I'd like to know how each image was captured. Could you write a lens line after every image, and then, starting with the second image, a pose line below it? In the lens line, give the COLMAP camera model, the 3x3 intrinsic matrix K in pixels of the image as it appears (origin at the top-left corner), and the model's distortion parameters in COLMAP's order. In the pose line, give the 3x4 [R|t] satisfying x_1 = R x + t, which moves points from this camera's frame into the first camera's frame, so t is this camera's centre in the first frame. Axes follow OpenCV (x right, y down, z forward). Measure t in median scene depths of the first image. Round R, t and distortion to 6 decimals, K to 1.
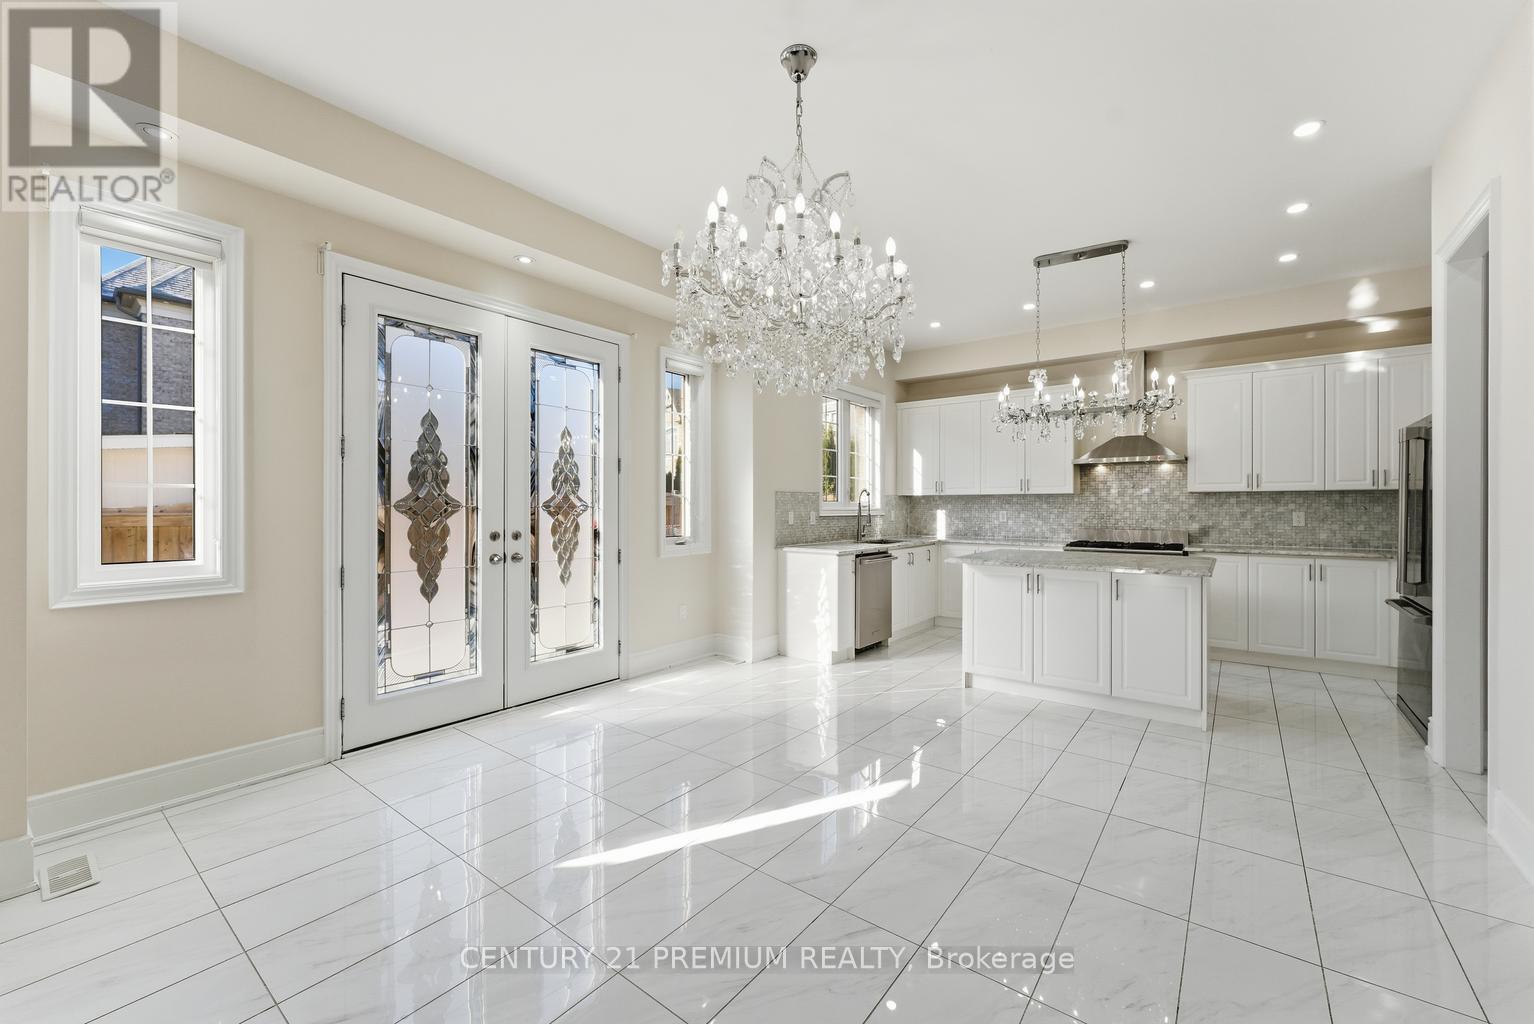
lens RADIAL K [[613.1, 0, 763.5], [0, 613.1, 508.6], [0, 0, 1]] dist [0.000143, -0.000030]
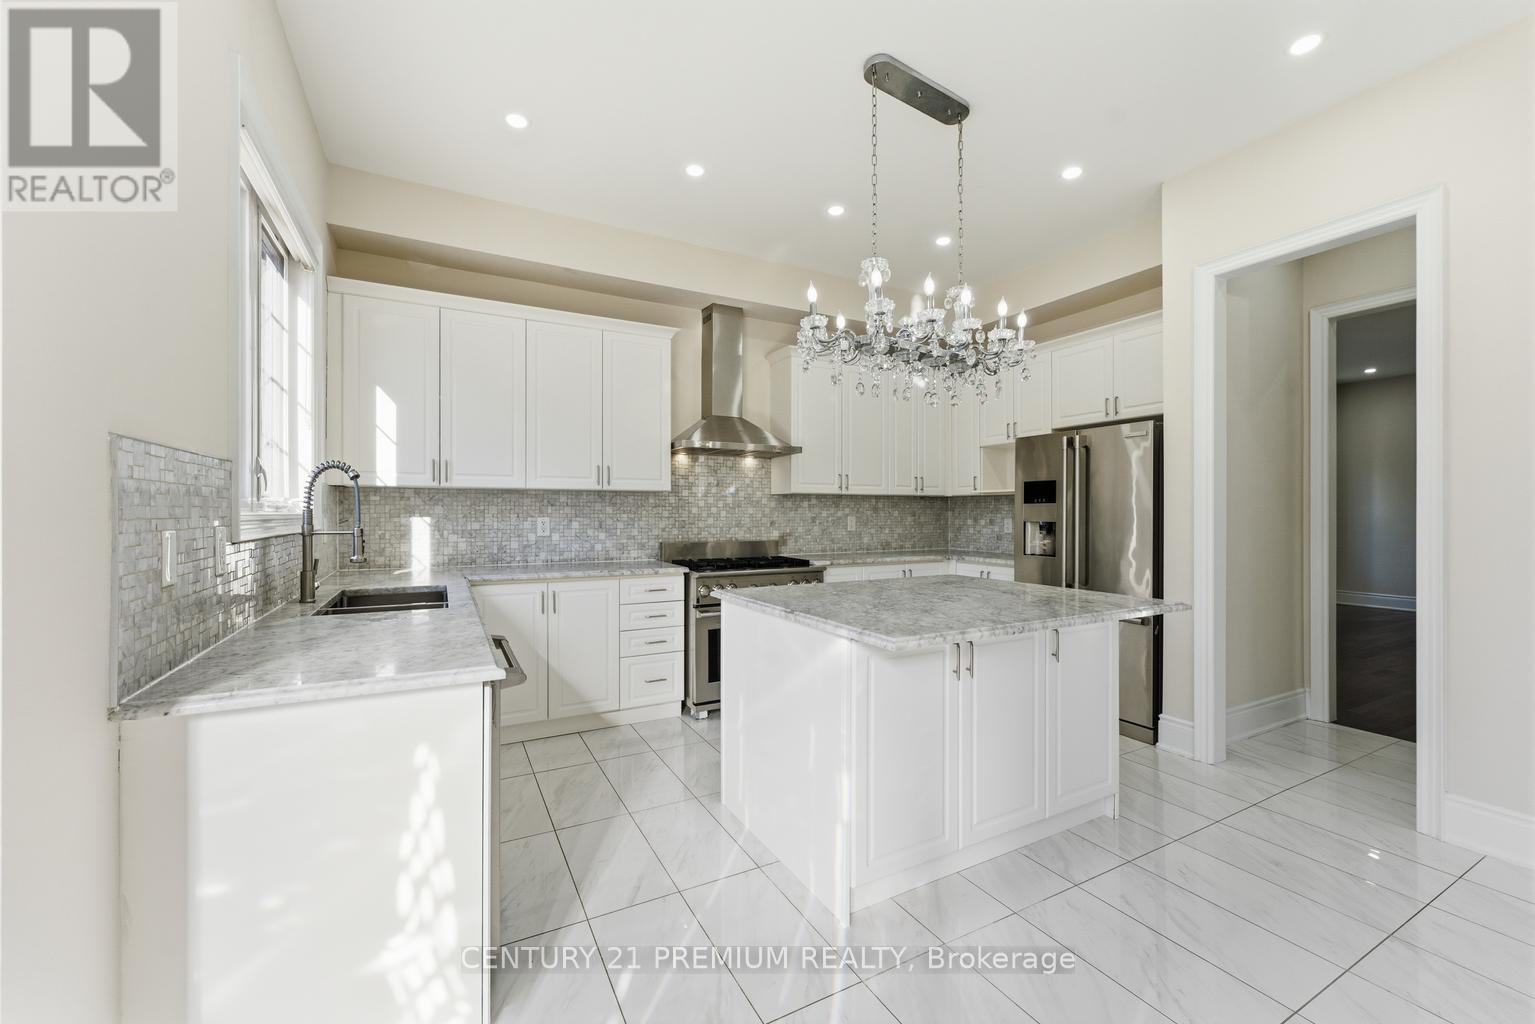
lens RADIAL K [[613.5, 0, 764.0], [0, 613.5, 508.6], [0, 0, 1]] dist [0.000143, -0.000030]
pose [[0.404588, 0.003139, 0.914494, -0.074126], [0.000153, 0.999994, -0.003501, -0.003193], [-0.914499, 0.001556, 0.404585, 0.655648]]
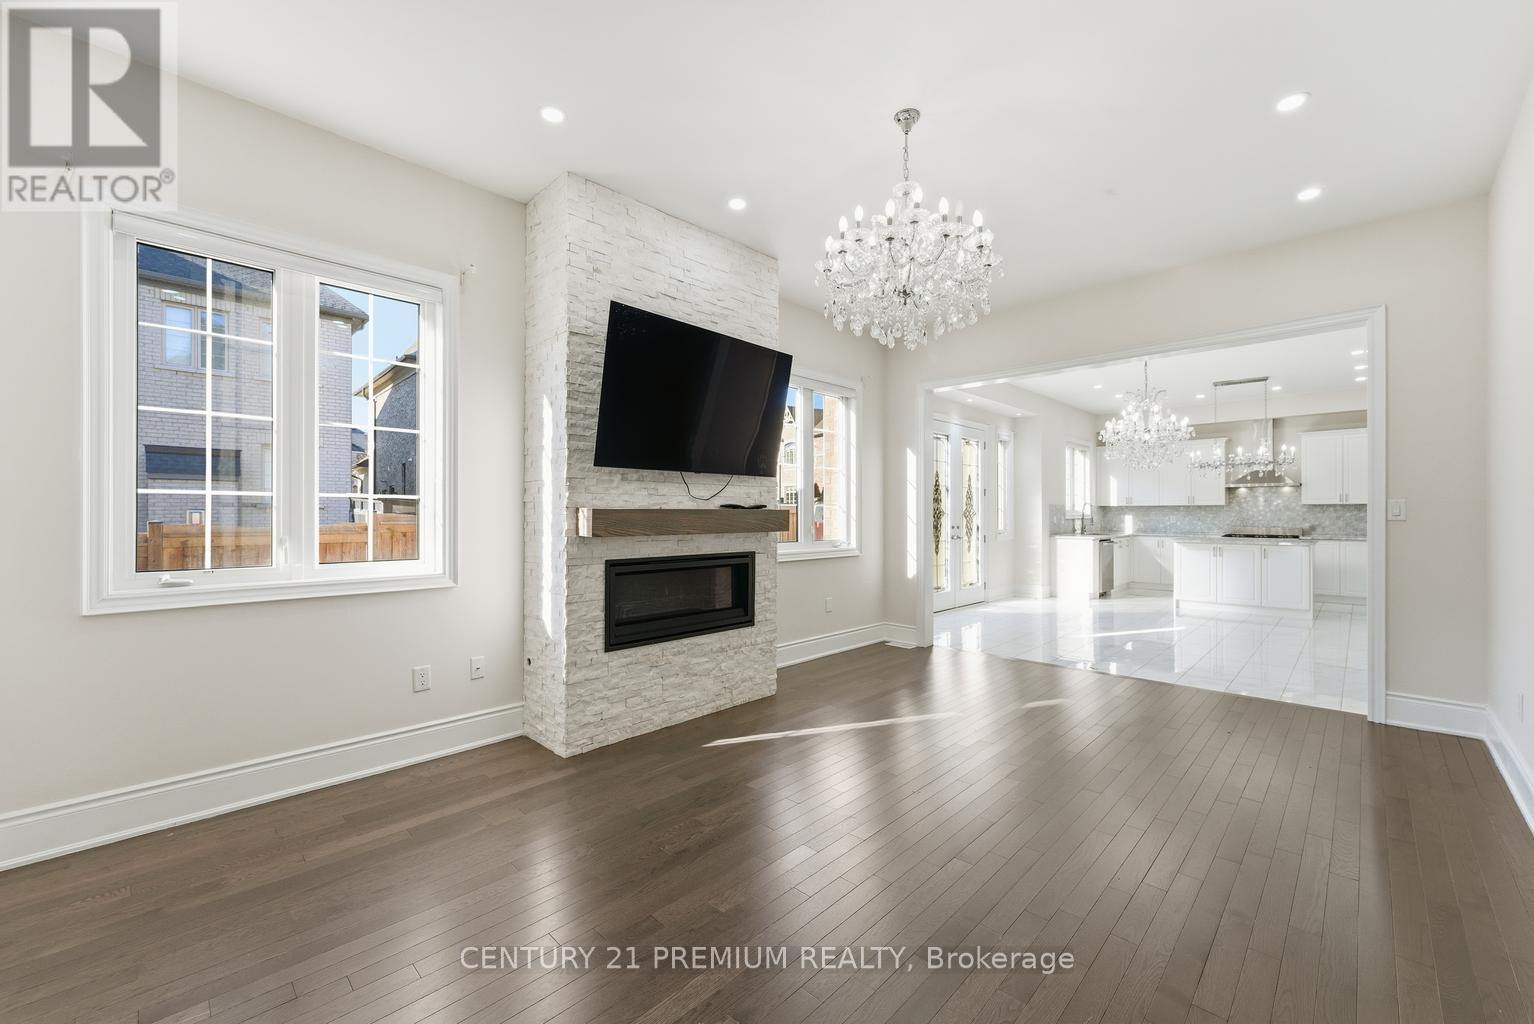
lens RADIAL K [[597.1, 0, 767.0], [0, 597.1, 512.0], [0, 0, 1]] dist [-0.000923, 0.000068]
pose [[0.992819, -0.002927, -0.119593, -0.541941], [0.001857, 0.999957, -0.009055, 0.005867], [0.119614, 0.008768, 0.992782, -0.763121]]
